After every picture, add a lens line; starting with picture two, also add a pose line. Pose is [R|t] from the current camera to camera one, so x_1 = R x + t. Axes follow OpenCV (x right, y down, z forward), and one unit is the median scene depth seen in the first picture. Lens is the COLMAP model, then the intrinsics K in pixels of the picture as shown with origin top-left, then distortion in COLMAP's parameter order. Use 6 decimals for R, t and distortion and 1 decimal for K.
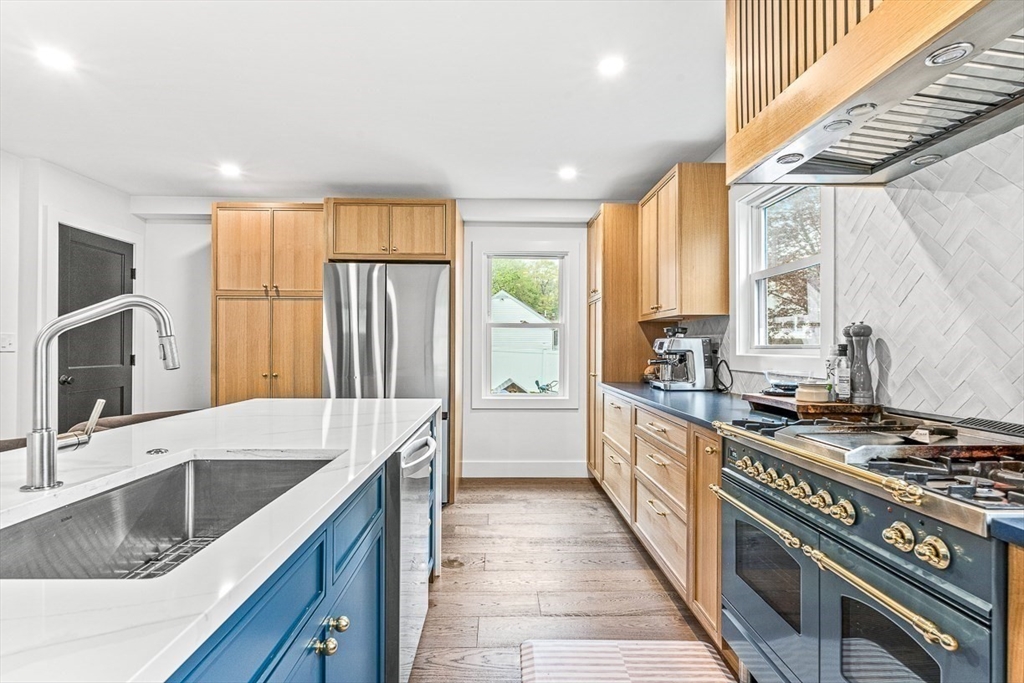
lens RADIAL K [[520.6, 0, 518.9], [0, 520.6, 347.5], [0, 0, 1]] dist [0.001413, -0.001037]
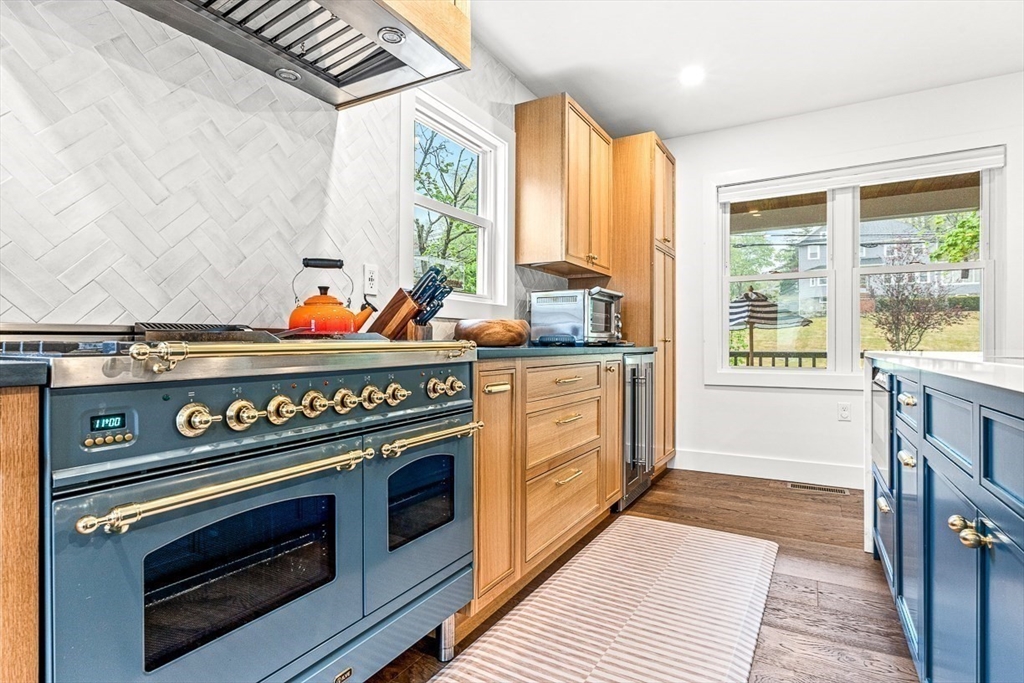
lens RADIAL K [[520.6, 0, 512.2], [0, 520.6, 342.6], [0, 0, 1]] dist [0.001413, -0.001037]
pose [[-0.848445, -0.004562, 0.529264, -0.102064], [-0.002686, 0.999987, 0.004314, 0.148913], [-0.529277, 0.002239, -0.848446, 1.292609]]
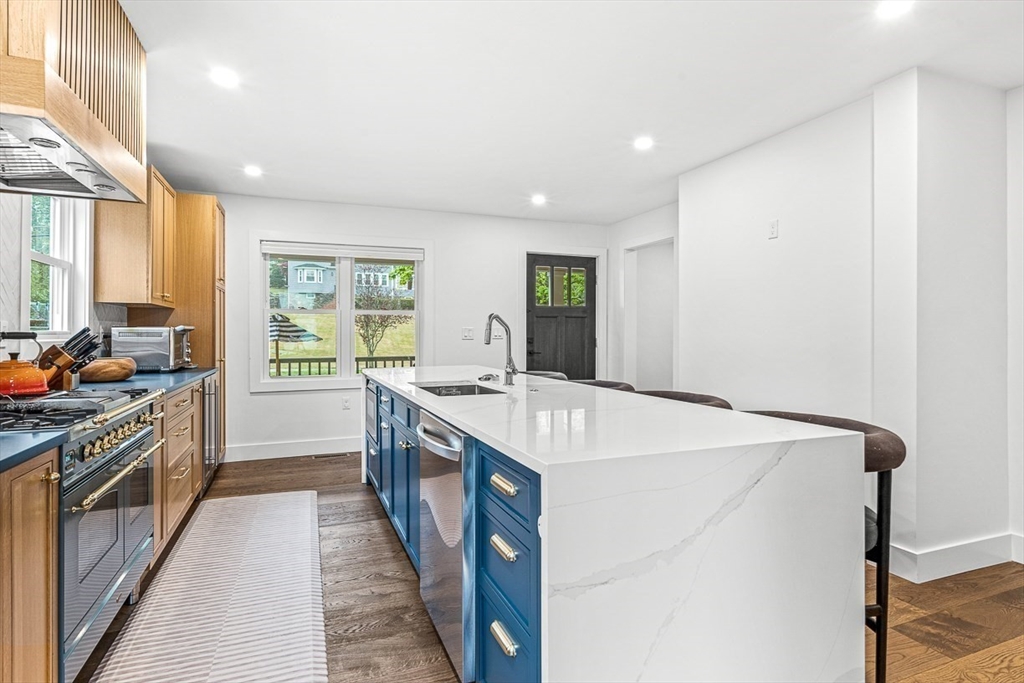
lens RADIAL K [[538.3, 0, 520.6], [0, 538.3, 337.4], [0, 0, 1]] dist [-0.002882, -0.000769]
pose [[-0.935980, -0.003971, -0.352031, 0.036037], [-0.007713, 0.999928, 0.009227, -0.012462], [0.351969, 0.011352, -0.935943, 2.293617]]
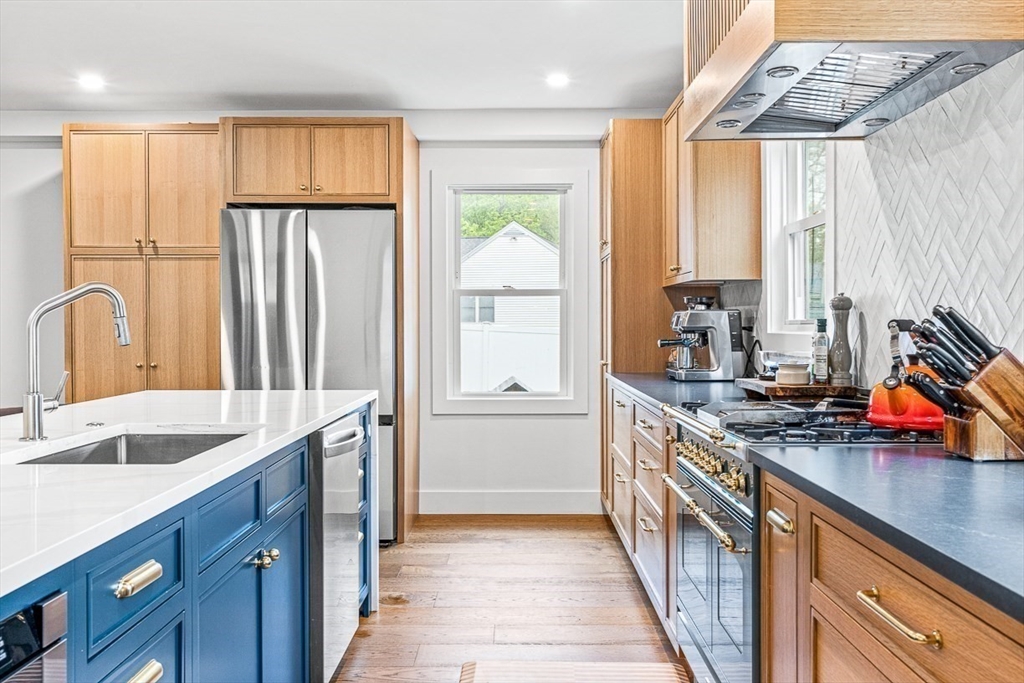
lens RADIAL K [[951.3, 0, 519.1], [0, 951.3, 338.4], [0, 0, 1]] dist [0.003880, 0.000000]
pose [[0.999488, -0.005839, -0.031458, 0.079685], [0.006288, 0.999879, 0.014195, 0.000334], [0.031371, -0.014385, 0.999404, -0.311162]]
